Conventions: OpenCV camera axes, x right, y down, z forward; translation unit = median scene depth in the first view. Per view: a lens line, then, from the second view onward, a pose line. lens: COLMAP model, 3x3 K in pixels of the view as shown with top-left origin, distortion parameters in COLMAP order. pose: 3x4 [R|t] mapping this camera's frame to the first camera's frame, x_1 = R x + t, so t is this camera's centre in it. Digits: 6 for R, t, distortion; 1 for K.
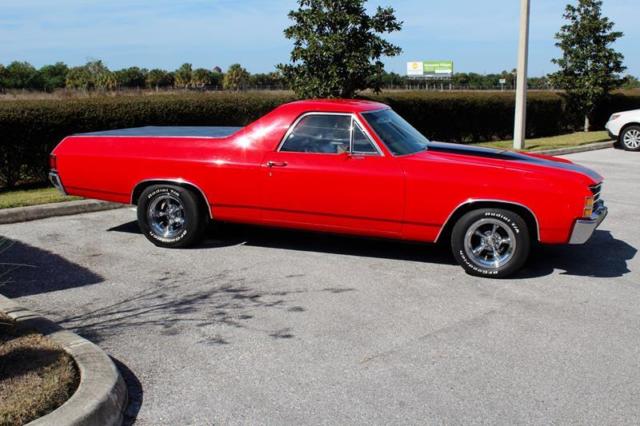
lens RADIAL K [[717.2, 0, 320.0], [0, 717.2, 213.0], [0, 0, 1]] dist [-0.092937, 0.017260]
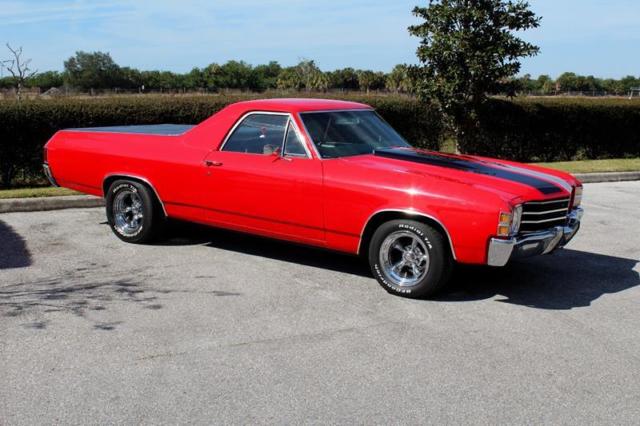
lens RADIAL K [[779.0, 0, 320.0], [0, 779.0, 213.0], [0, 0, 1]] dist [-0.077261, 0.041387]
pose [[0.955495, 0.056166, -0.289612, 0.325694], [-0.061514, 0.998062, -0.009389, 0.000567], [0.288523, 0.026786, 0.957098, 0.019422]]
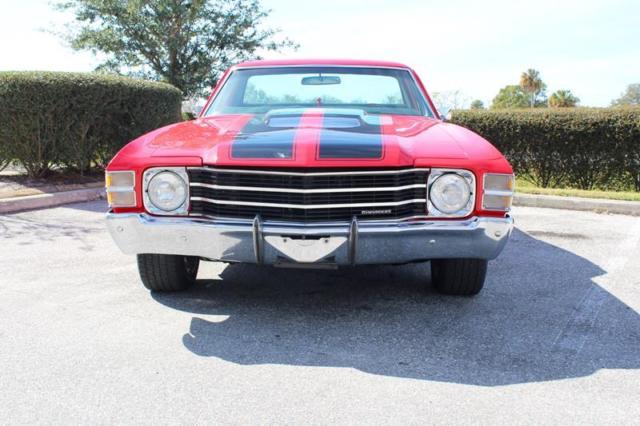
lens RADIAL K [[691.8, 0, 320.0], [0, 691.8, 213.0], [0, 0, 1]] dist [-0.113257, 0.133749]
pose [[0.254618, 0.119745, -0.959599, 0.716272], [-0.176143, 0.981447, 0.075734, -0.045830], [0.950865, 0.149743, 0.270986, 0.754990]]
